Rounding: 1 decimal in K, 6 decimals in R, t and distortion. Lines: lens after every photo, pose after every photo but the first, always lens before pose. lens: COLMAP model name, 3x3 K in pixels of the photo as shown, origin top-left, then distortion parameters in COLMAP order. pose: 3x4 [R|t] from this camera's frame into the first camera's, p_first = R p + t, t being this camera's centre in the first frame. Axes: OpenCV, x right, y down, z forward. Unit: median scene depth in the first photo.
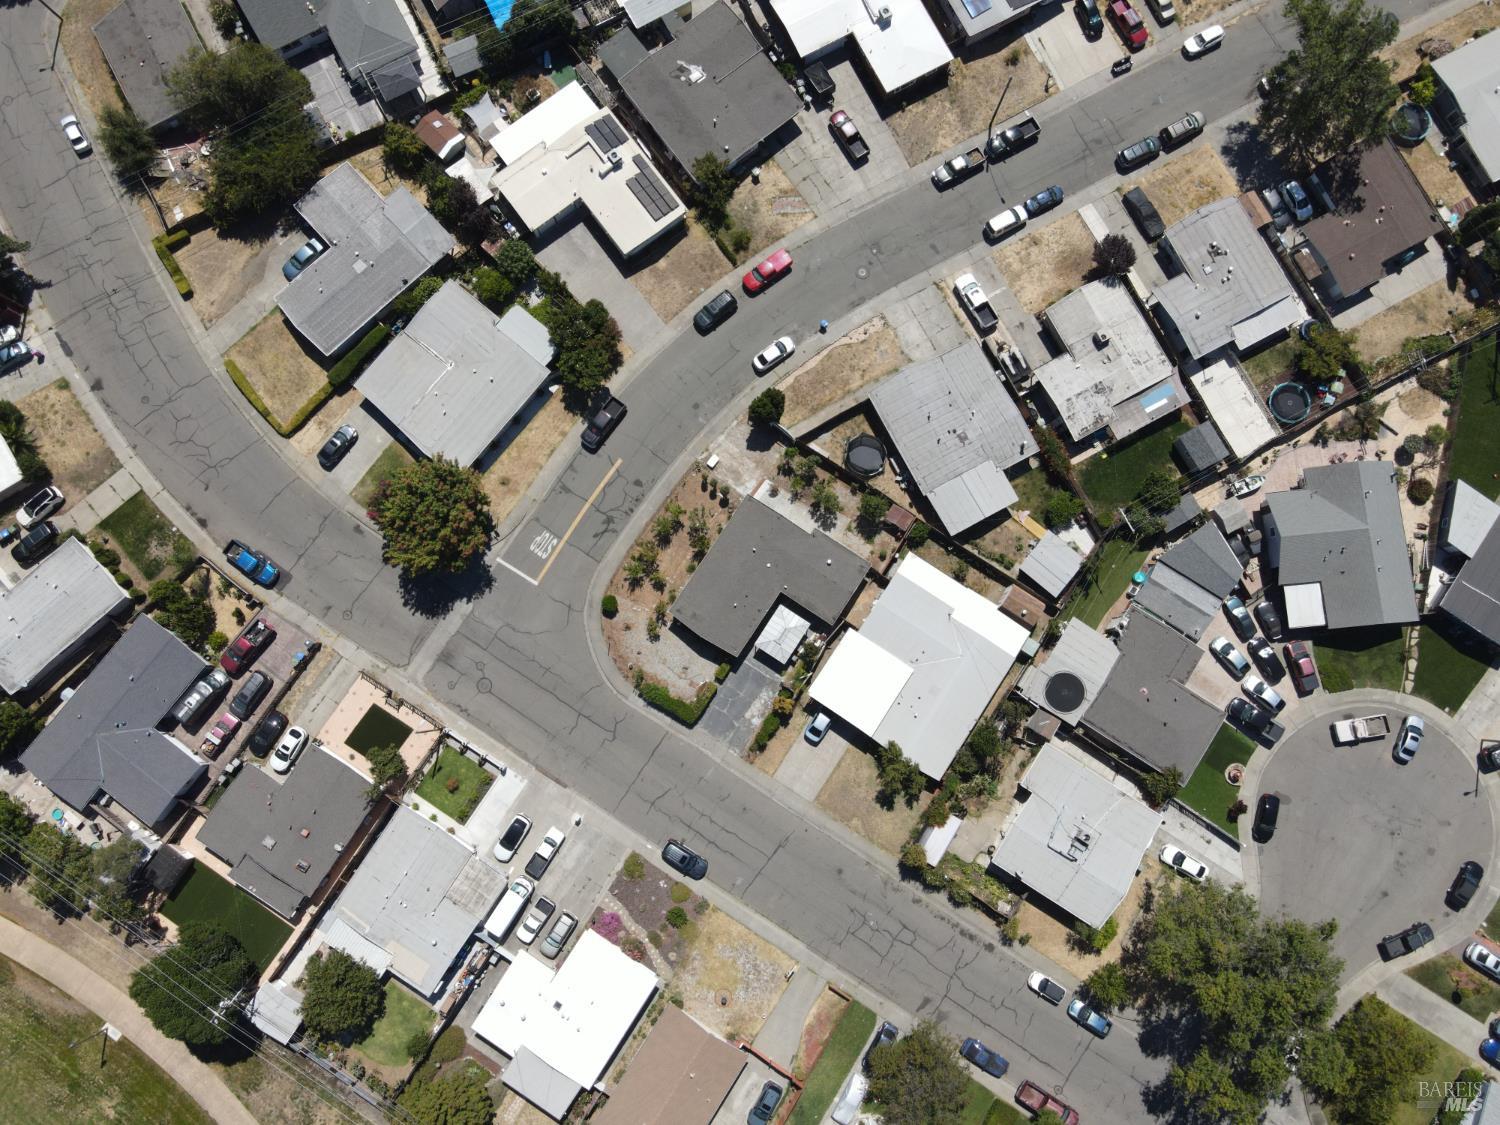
lens RADIAL K [[1089.5, 0, 750.0], [0, 1089.5, 562.5], [0, 0, 1]] dist [0.026687, 0.000495]
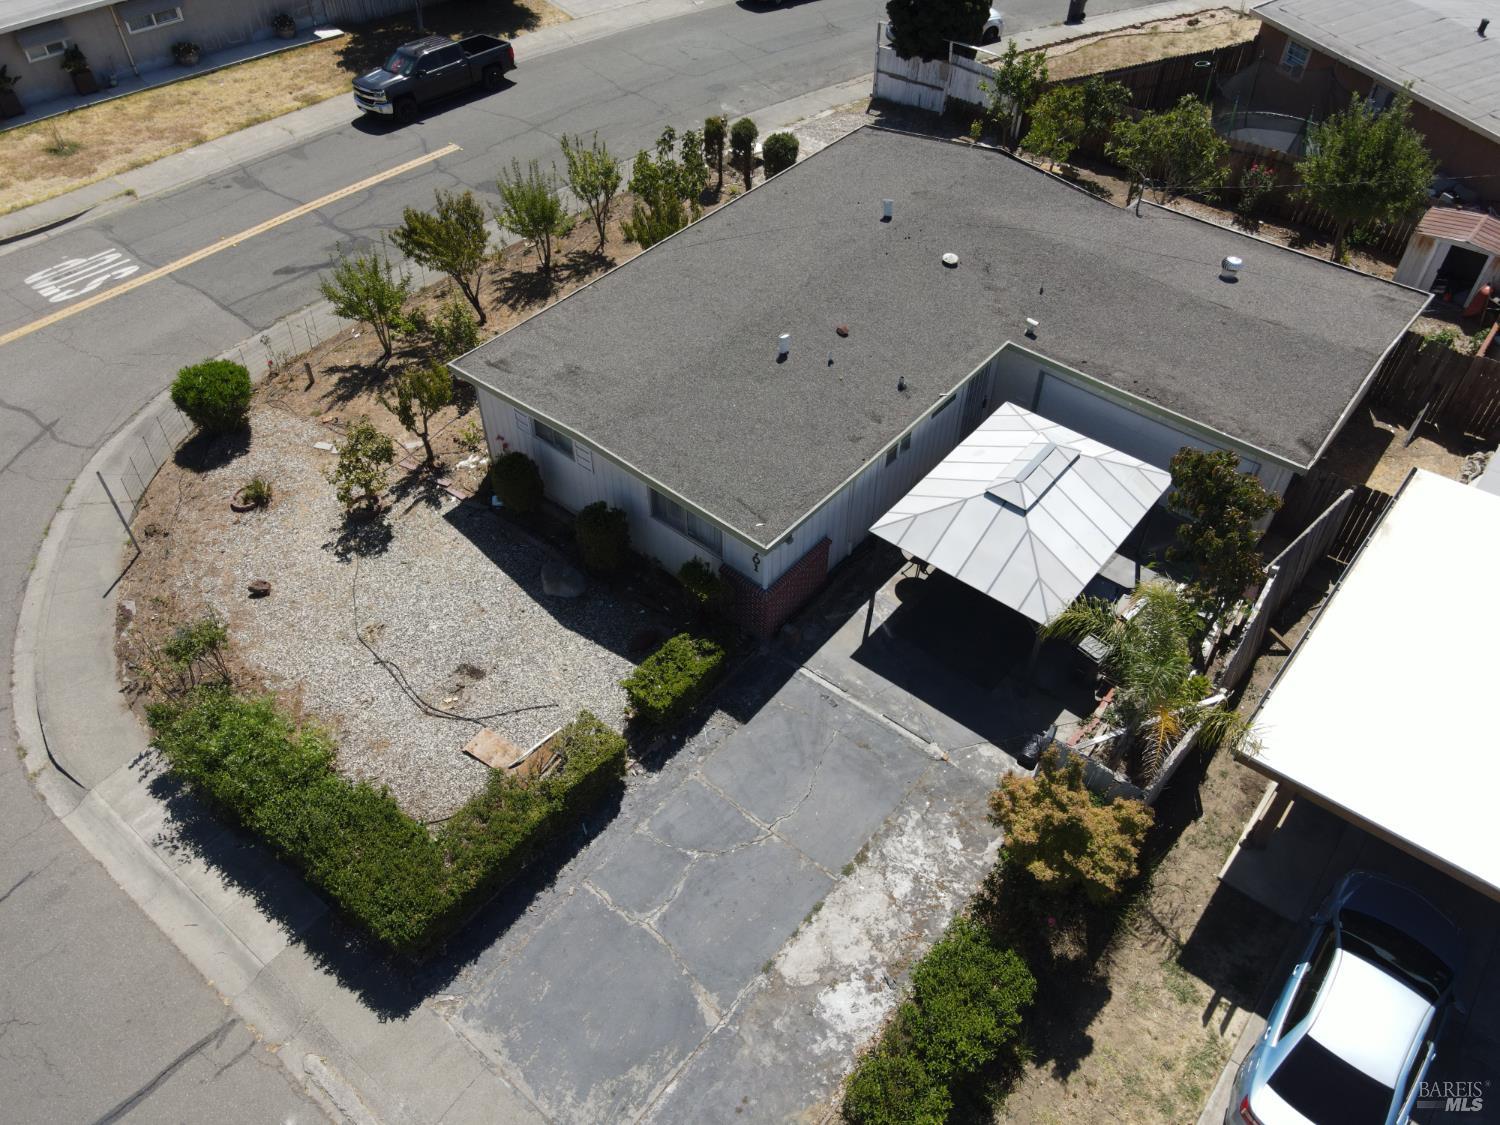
lens RADIAL K [[1089.5, 0, 750.0], [0, 1089.5, 562.5], [0, 0, 1]] dist [0.026687, 0.000495]
pose [[0.994025, 0.068775, -0.084756, 0.000380], [-0.104807, 0.818250, -0.565227, 0.180176], [0.030478, 0.570733, 0.820570, 0.845555]]
